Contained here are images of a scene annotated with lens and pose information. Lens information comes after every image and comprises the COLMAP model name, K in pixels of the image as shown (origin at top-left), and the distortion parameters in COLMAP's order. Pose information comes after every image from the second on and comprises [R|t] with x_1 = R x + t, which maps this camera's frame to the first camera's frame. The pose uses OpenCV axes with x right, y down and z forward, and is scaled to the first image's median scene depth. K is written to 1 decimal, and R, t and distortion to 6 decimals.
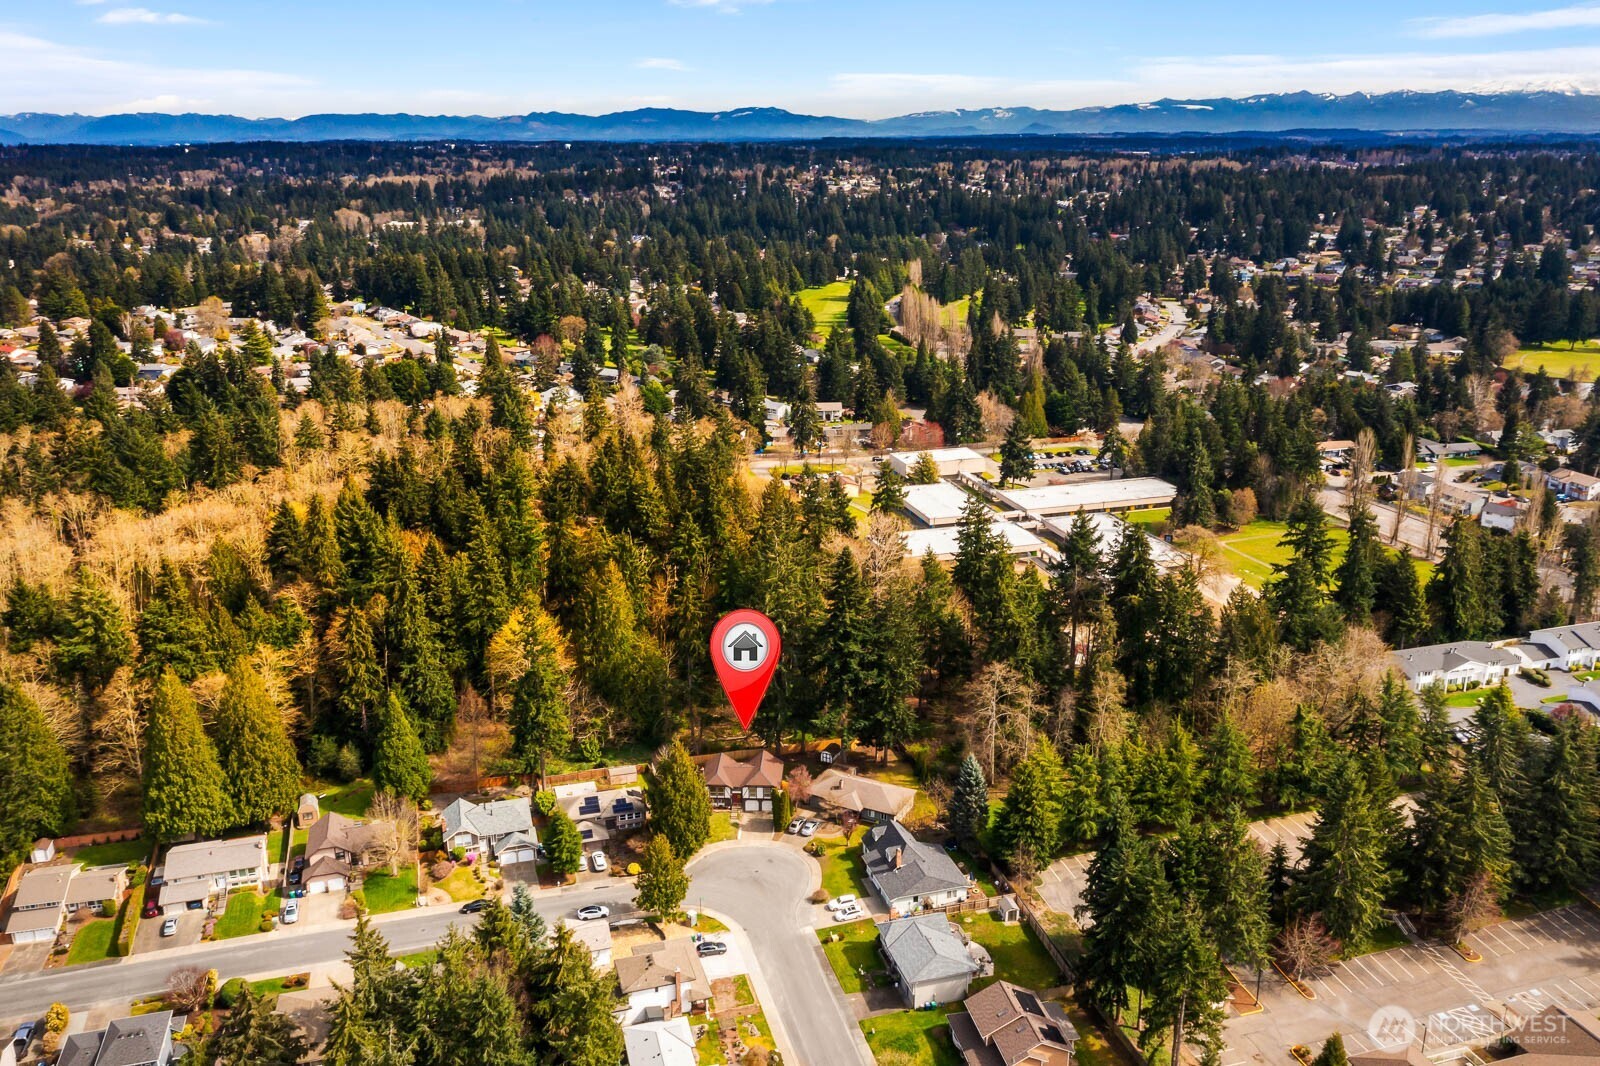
lens RADIAL K [[1282.5, 0, 799.8], [0, 1282.5, 533.0], [0, 0, 1]] dist [0.001149, 0.000979]
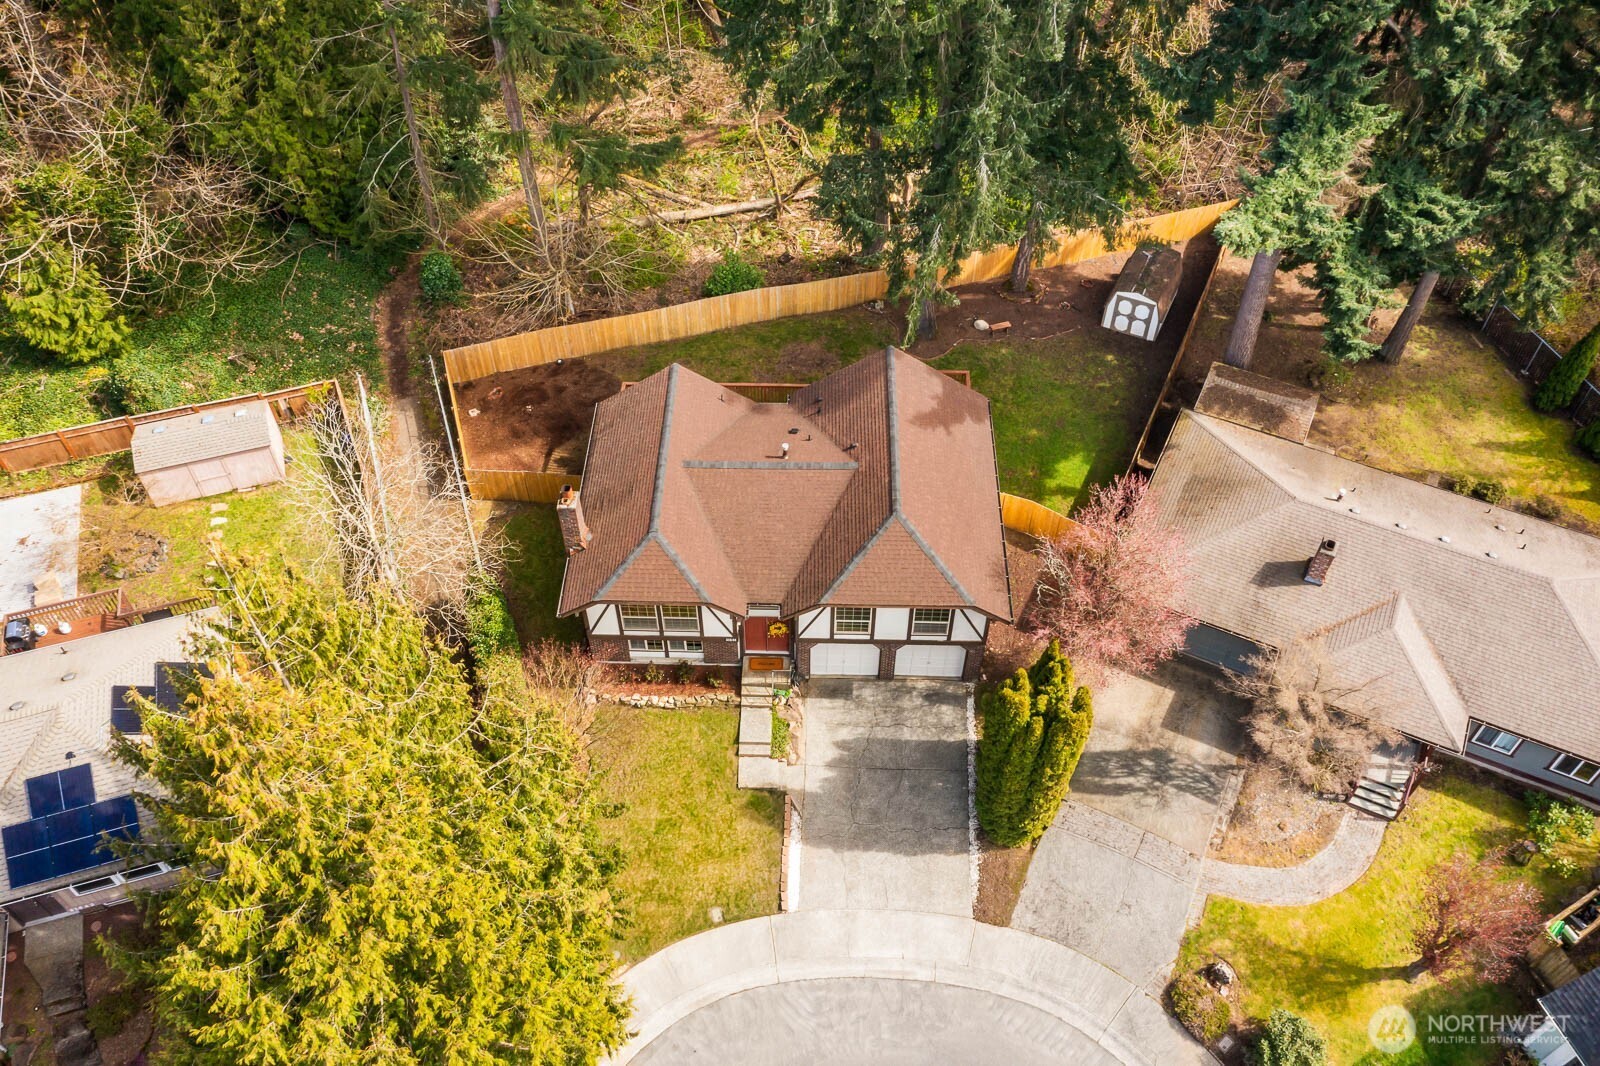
lens RADIAL K [[1282.5, 0, 799.7], [0, 1282.5, 533.2], [0, 0, 1]] dist [0.001149, 0.000979]
pose [[0.999798, -0.017181, 0.010453, -0.046248], [0.009219, 0.853458, 0.521079, 0.095092], [-0.017874, -0.520878, 0.853444, 0.848913]]
